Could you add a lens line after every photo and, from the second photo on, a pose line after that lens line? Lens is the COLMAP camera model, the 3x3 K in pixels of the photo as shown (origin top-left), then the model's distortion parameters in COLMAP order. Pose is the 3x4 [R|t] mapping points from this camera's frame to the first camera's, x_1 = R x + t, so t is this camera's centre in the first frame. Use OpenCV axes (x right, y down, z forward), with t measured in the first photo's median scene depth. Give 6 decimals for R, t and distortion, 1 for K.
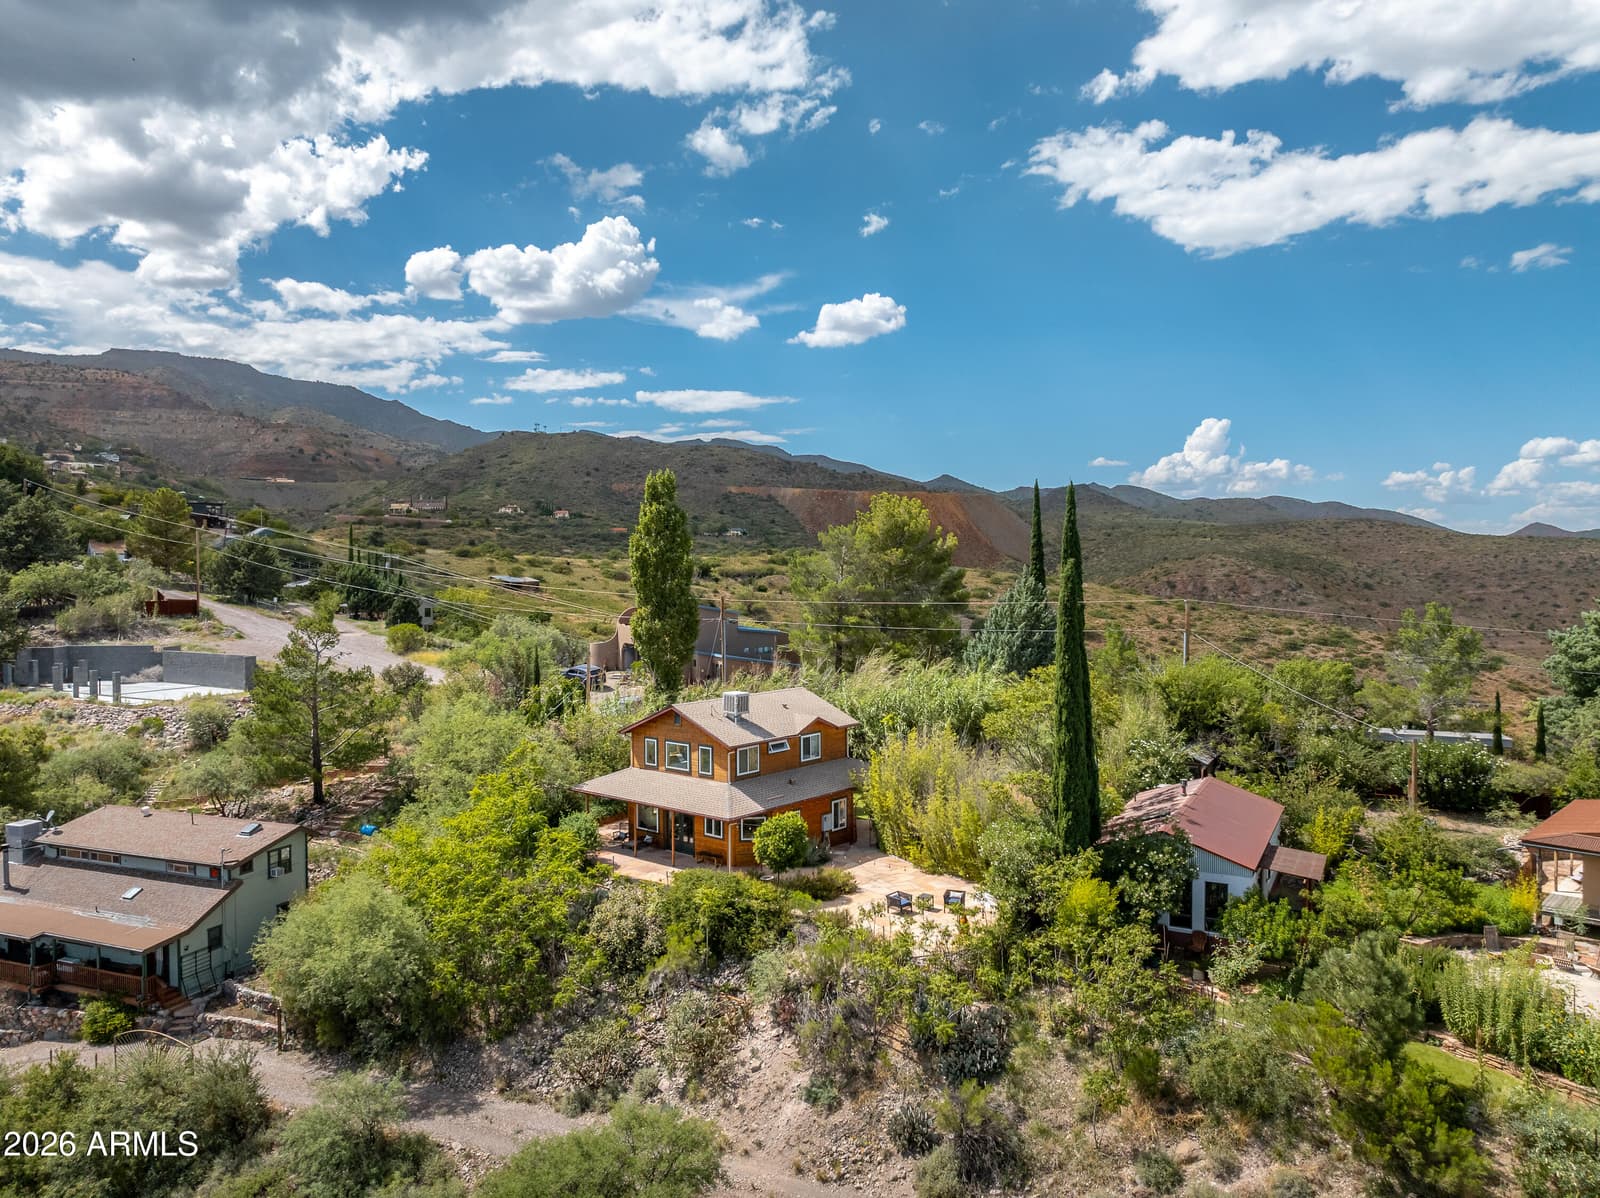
lens RADIAL K [[1131.6, 0, 797.1], [0, 1131.6, 602.7], [0, 0, 1]] dist [0.009317, -0.018928]
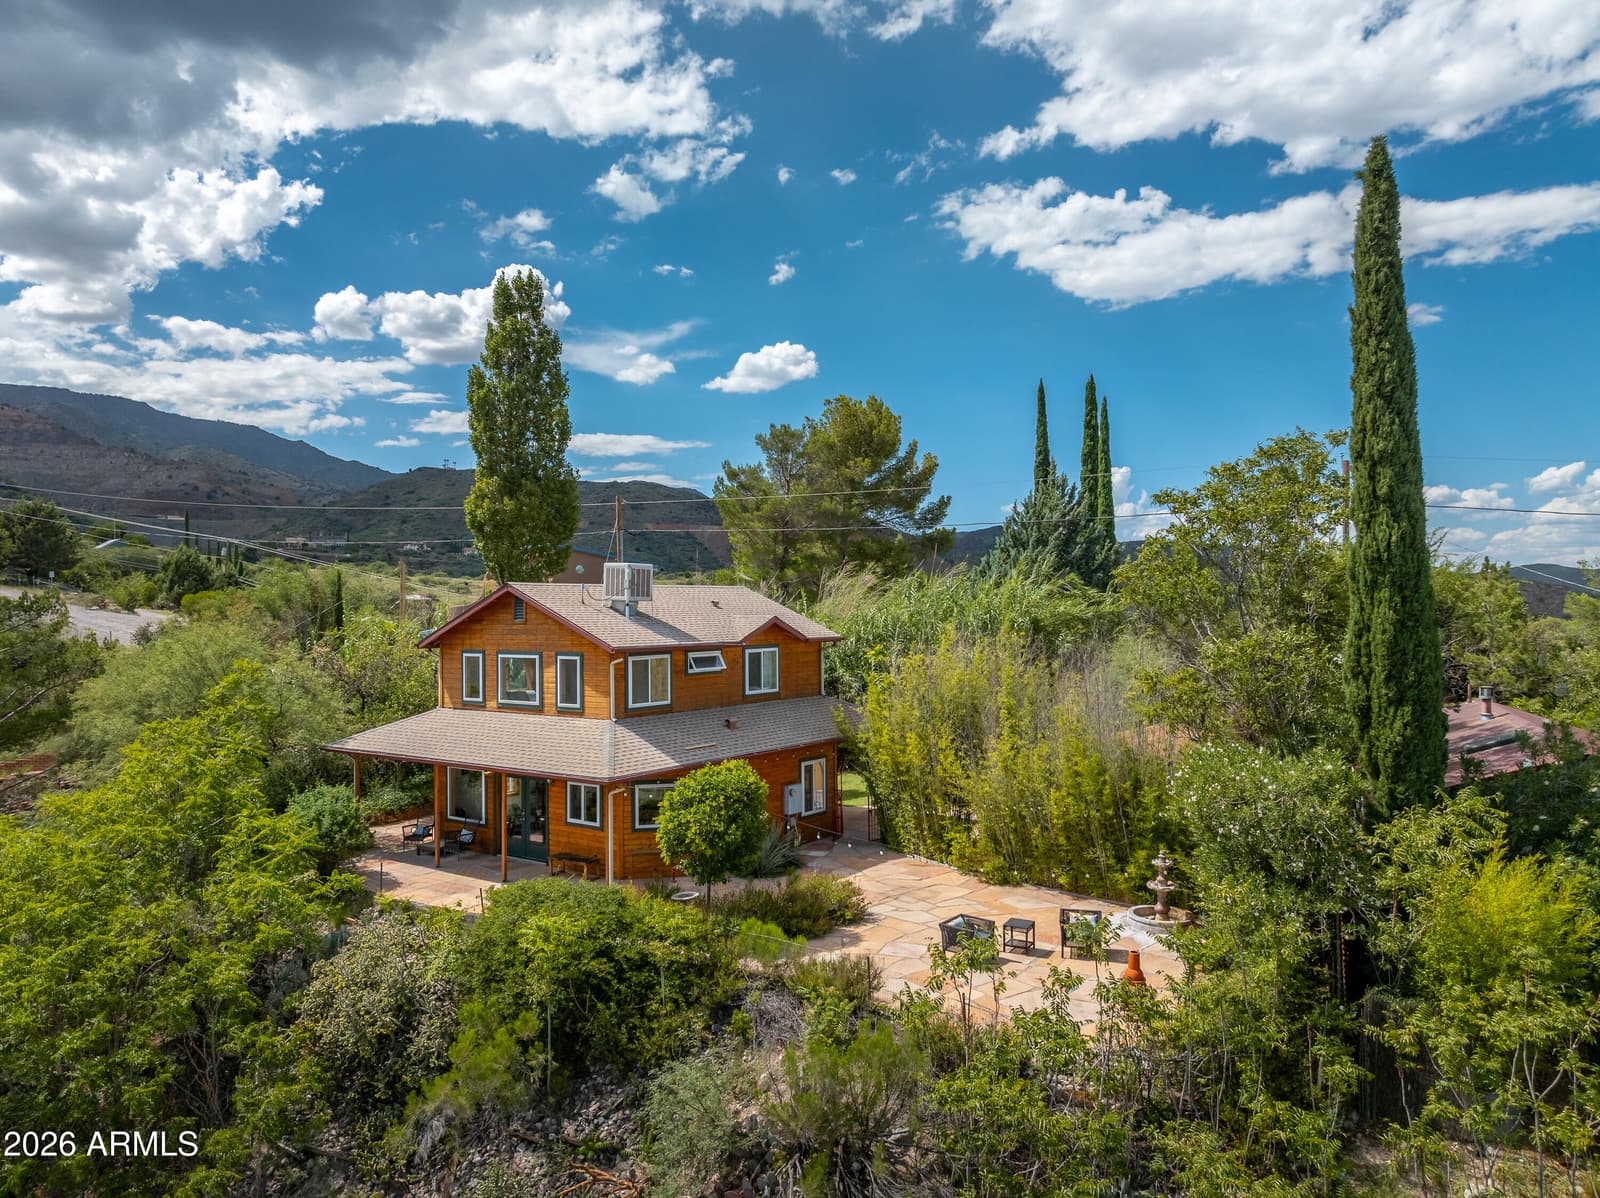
lens RADIAL K [[1131.6, 0, 788.1], [0, 1131.6, 609.3], [0, 0, 1]] dist [0.009317, -0.018928]
pose [[0.997528, -0.006487, 0.069971, -0.009807], [0.008912, 0.999368, -0.034403, 0.087944], [-0.069704, 0.034941, 0.996956, 0.324513]]
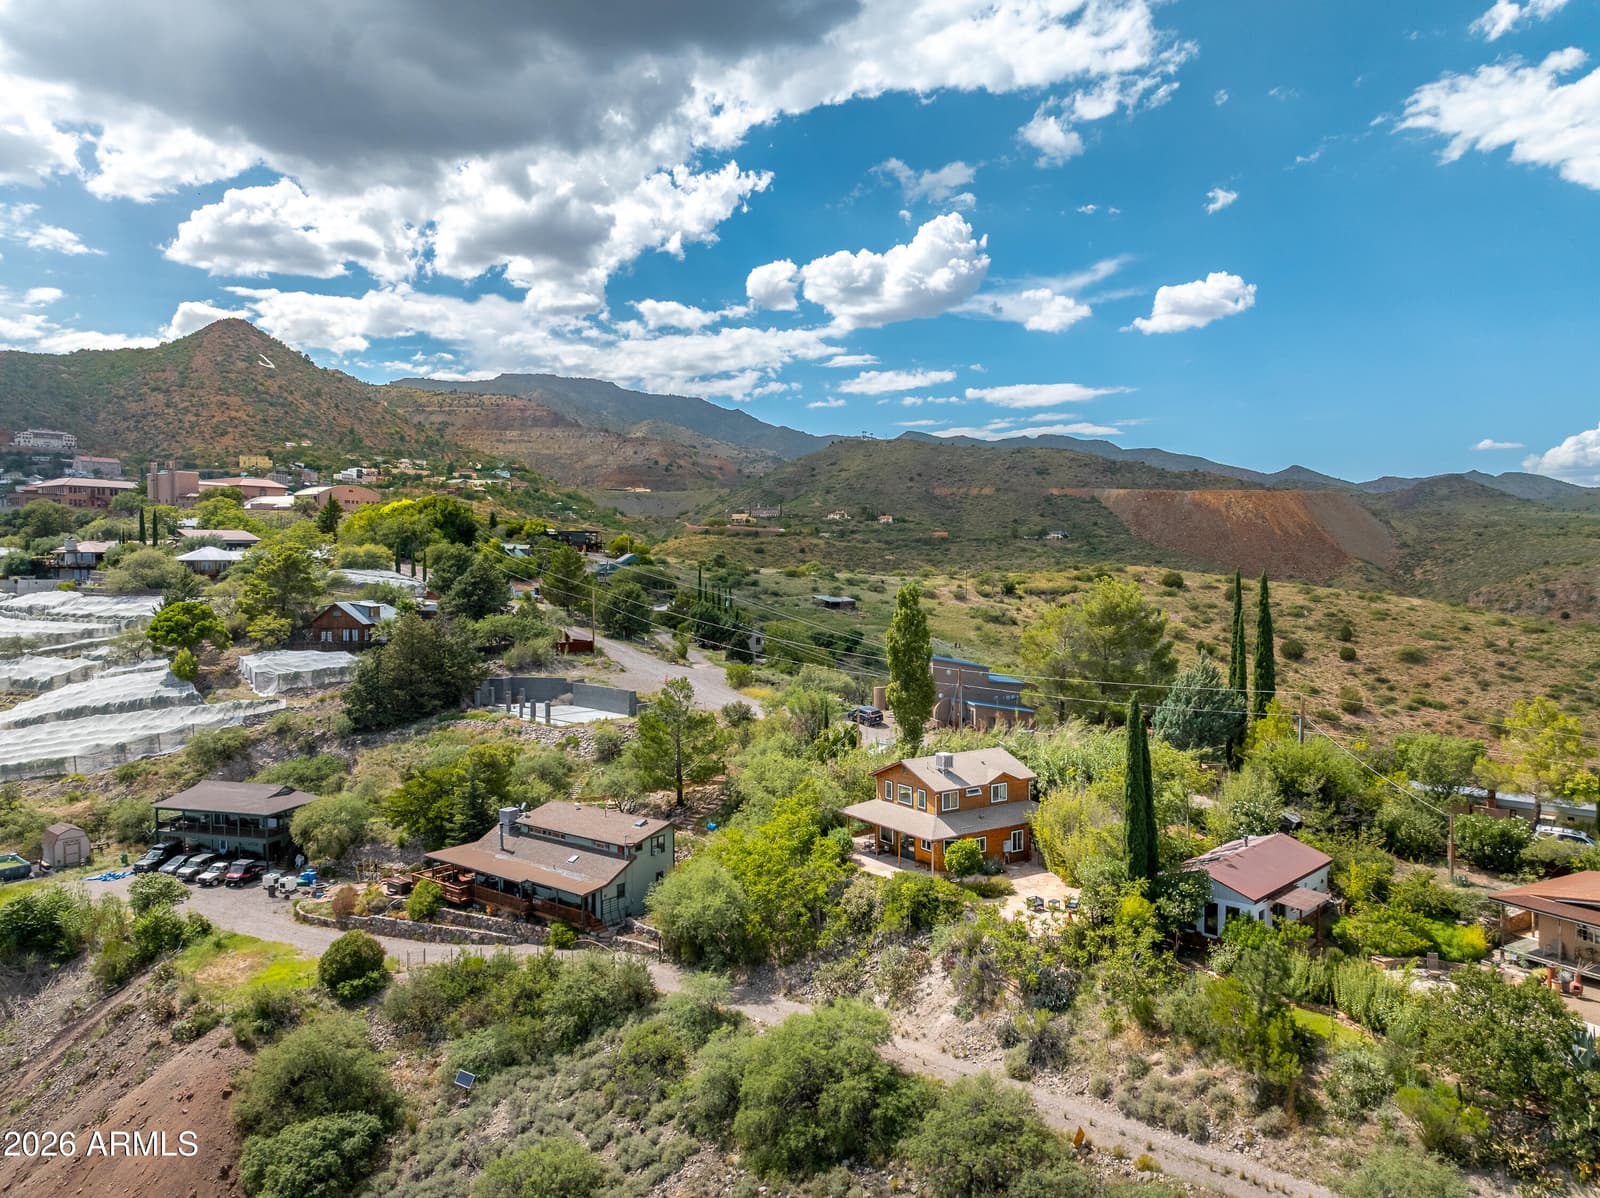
lens RADIAL K [[1131.6, 0, 806.2], [0, 1131.6, 600.2], [0, 0, 1]] dist [0.009317, -0.018928]
pose [[0.960948, 0.011231, -0.276500, 0.129427], [-0.010482, 0.999936, 0.004187, -0.091277], [0.276529, -0.001125, 0.961005, -0.343509]]
